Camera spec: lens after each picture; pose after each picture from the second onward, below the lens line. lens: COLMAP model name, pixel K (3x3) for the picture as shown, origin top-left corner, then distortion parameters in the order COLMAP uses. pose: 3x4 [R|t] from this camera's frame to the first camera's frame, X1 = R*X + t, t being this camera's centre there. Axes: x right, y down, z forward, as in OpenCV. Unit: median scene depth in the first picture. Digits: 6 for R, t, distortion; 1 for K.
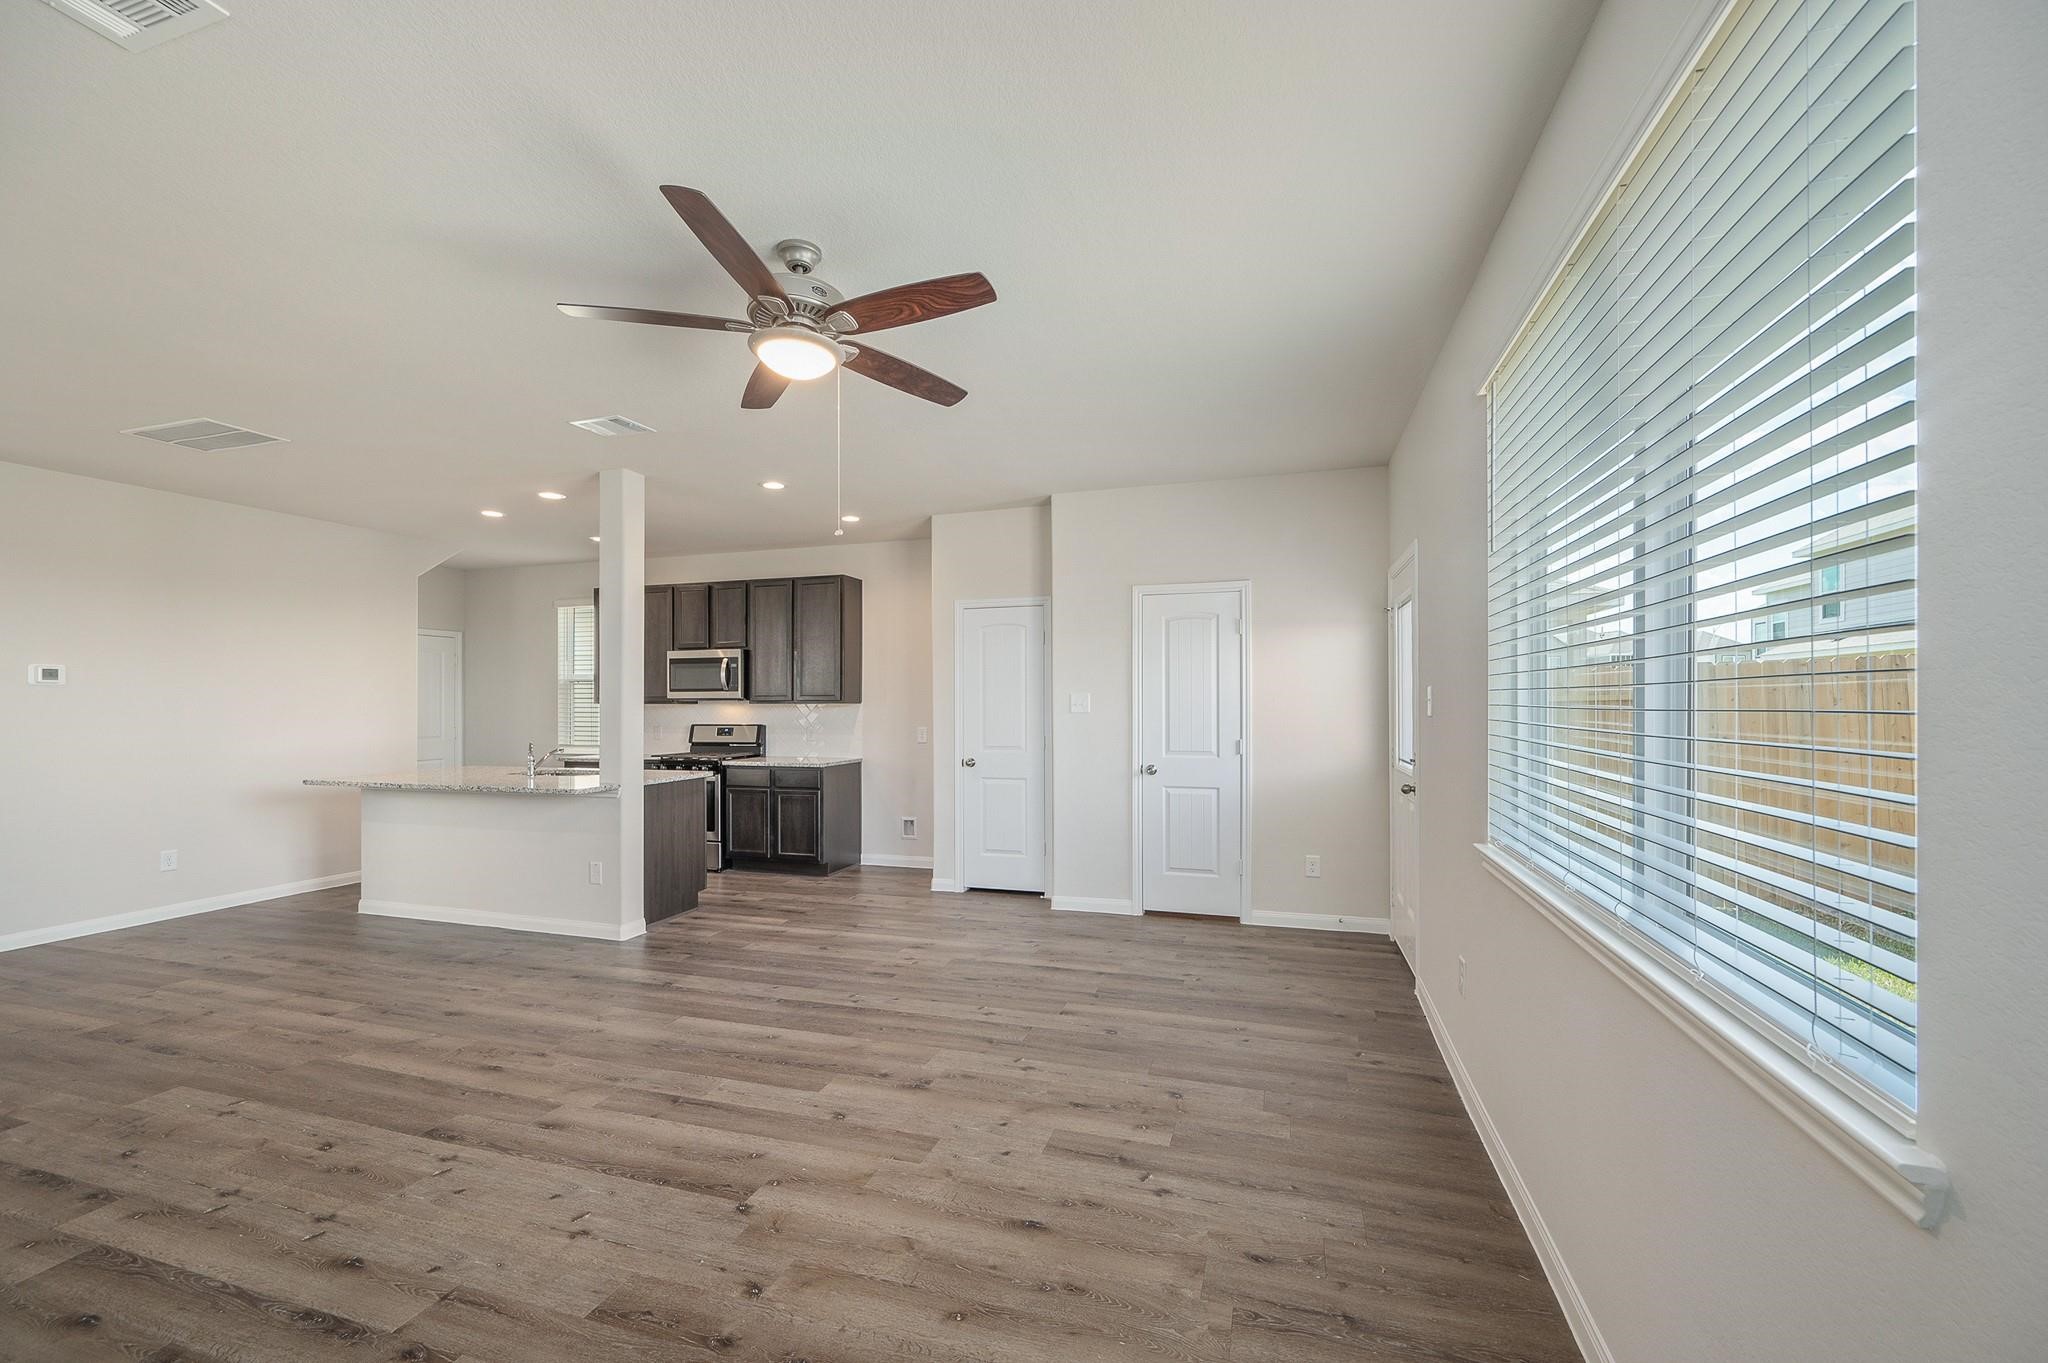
lens RADIAL K [[807.5, 0, 1029.5], [0, 807.5, 713.4], [0, 0, 1]] dist [0.000215, -0.000192]
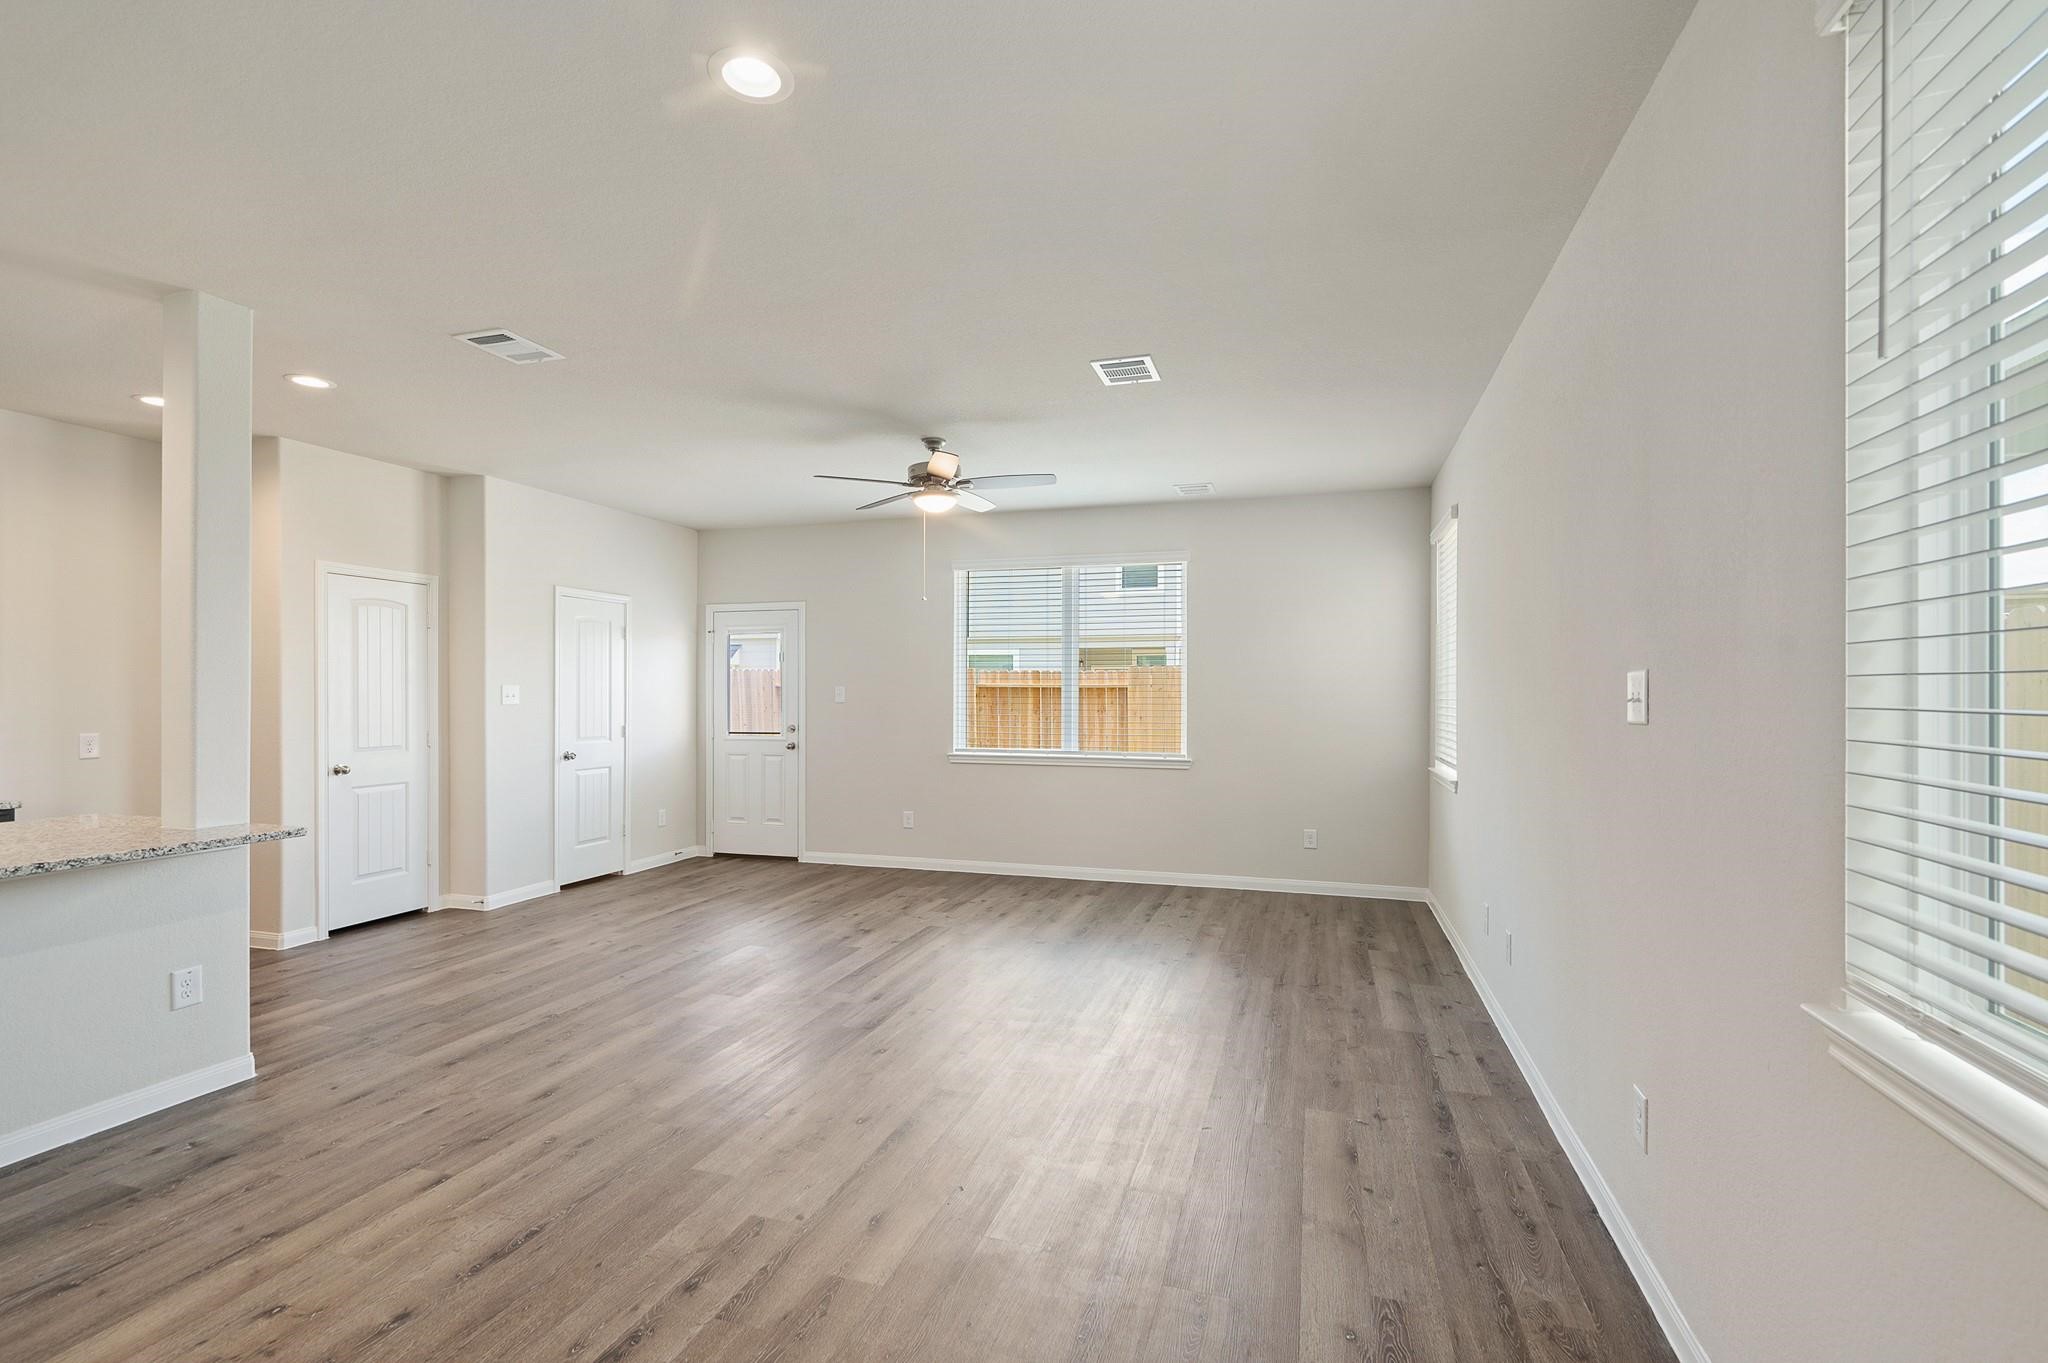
lens RADIAL K [[944.1, 0, 1024.5], [0, 944.1, 689.8], [0, 0, 1]] dist [0.001192, 0.000118]
pose [[-0.002674, 0.011554, 0.999930, -1.330521], [0.011604, 0.999866, -0.011522, 0.002740], [-0.999929, 0.011572, -0.002808, 0.446376]]
